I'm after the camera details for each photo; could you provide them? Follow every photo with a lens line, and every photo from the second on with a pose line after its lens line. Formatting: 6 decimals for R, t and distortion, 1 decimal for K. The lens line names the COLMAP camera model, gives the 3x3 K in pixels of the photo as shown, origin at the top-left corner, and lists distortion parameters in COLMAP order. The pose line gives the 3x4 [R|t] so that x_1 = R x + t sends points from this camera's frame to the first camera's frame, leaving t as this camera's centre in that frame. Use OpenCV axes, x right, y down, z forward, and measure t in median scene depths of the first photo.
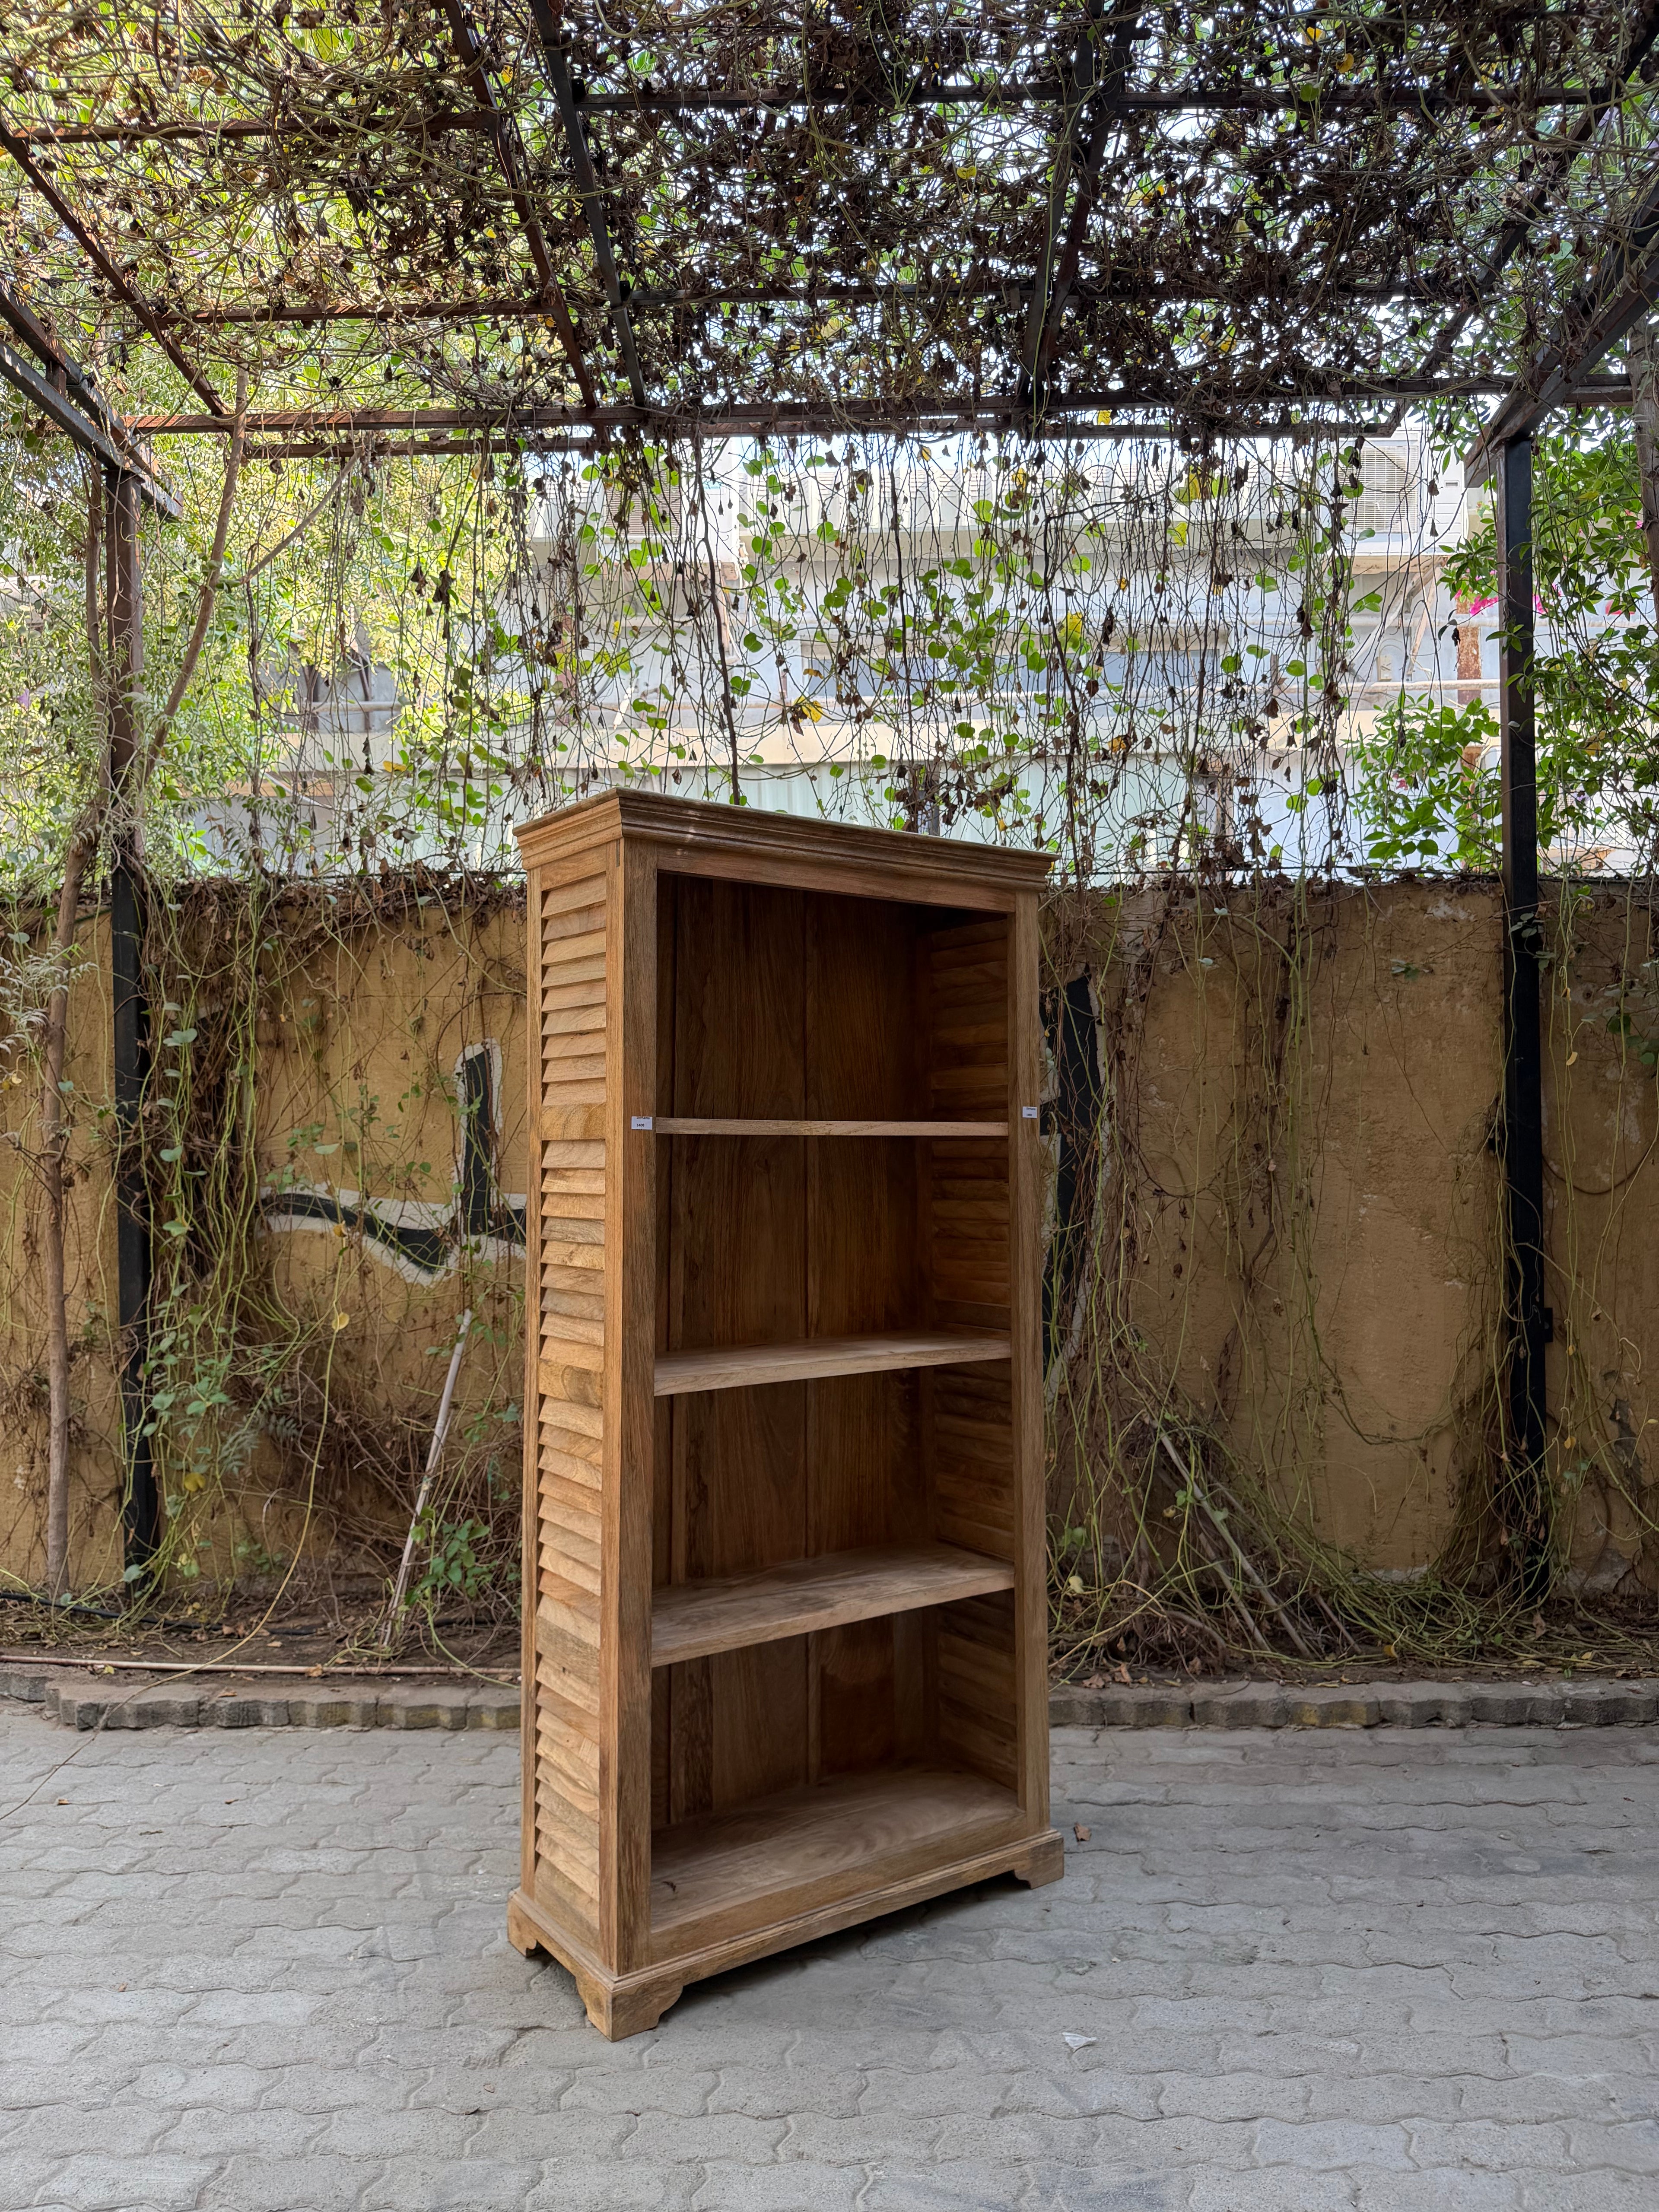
lens RADIAL K [[1648.3, 0, 822.7], [0, 1648.3, 1095.8], [0, 0, 1]] dist [0.003586, -0.006880]
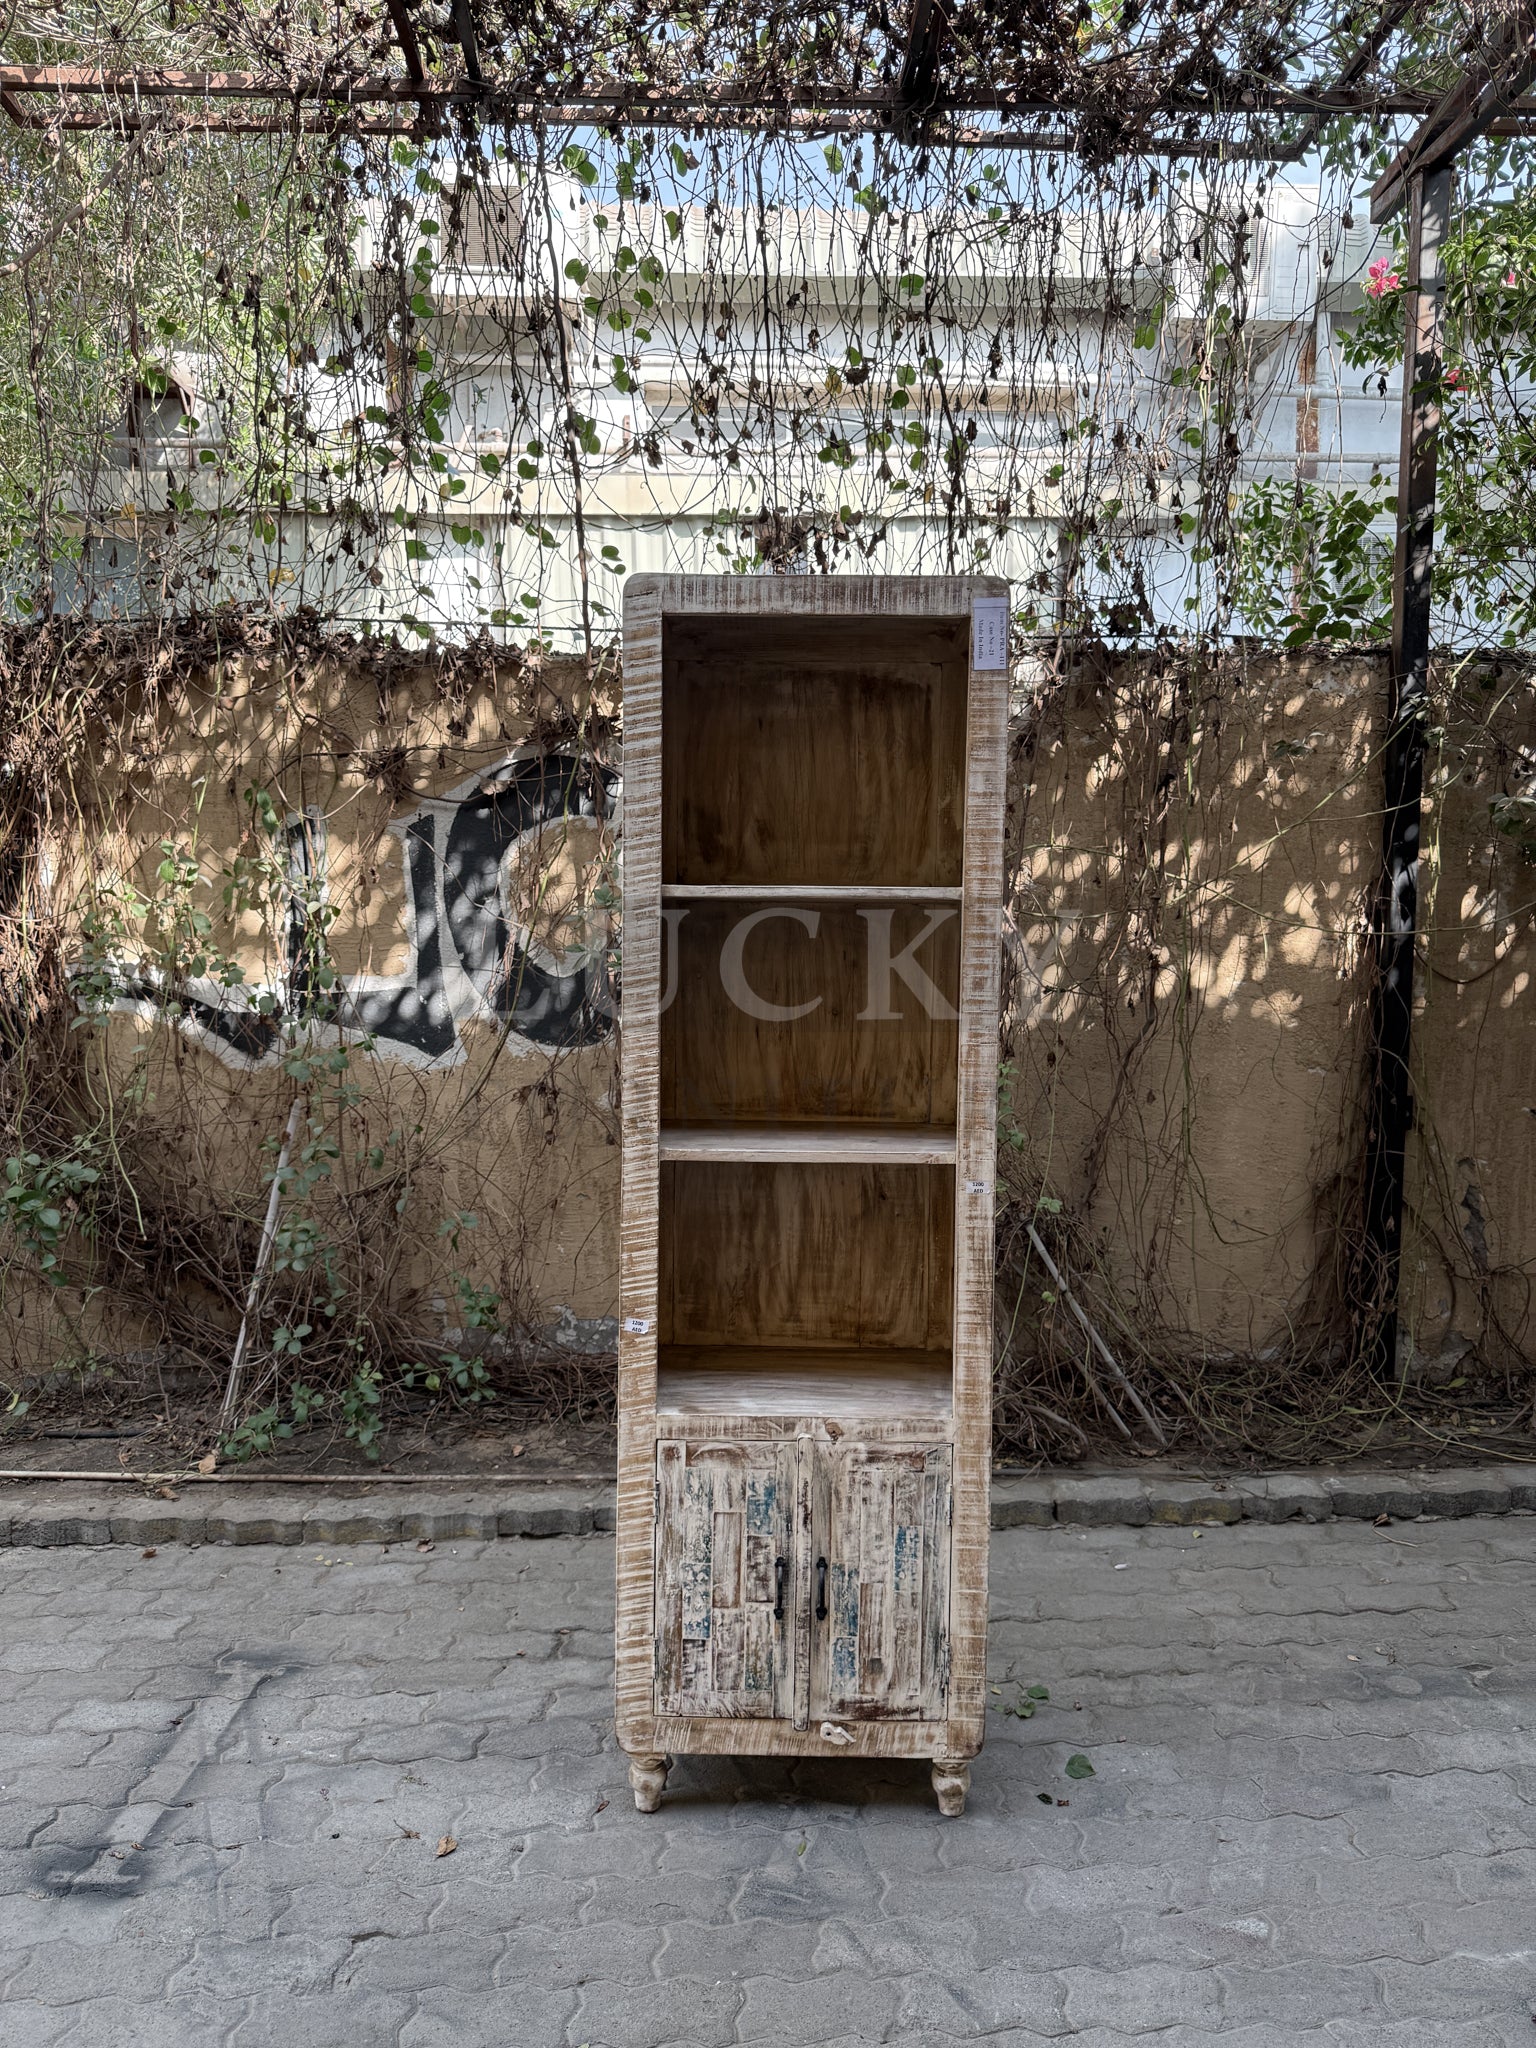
lens RADIAL K [[1524.8, 0, 767.6], [0, 1524.8, 1036.4], [0, 0, 1]] dist [-0.007836, -0.004483]
pose [[0.997321, 0.003331, 0.073073, -0.012592], [-0.012193, 0.992557, 0.121168, -0.013540], [-0.072126, -0.121735, 0.989939, 0.129982]]
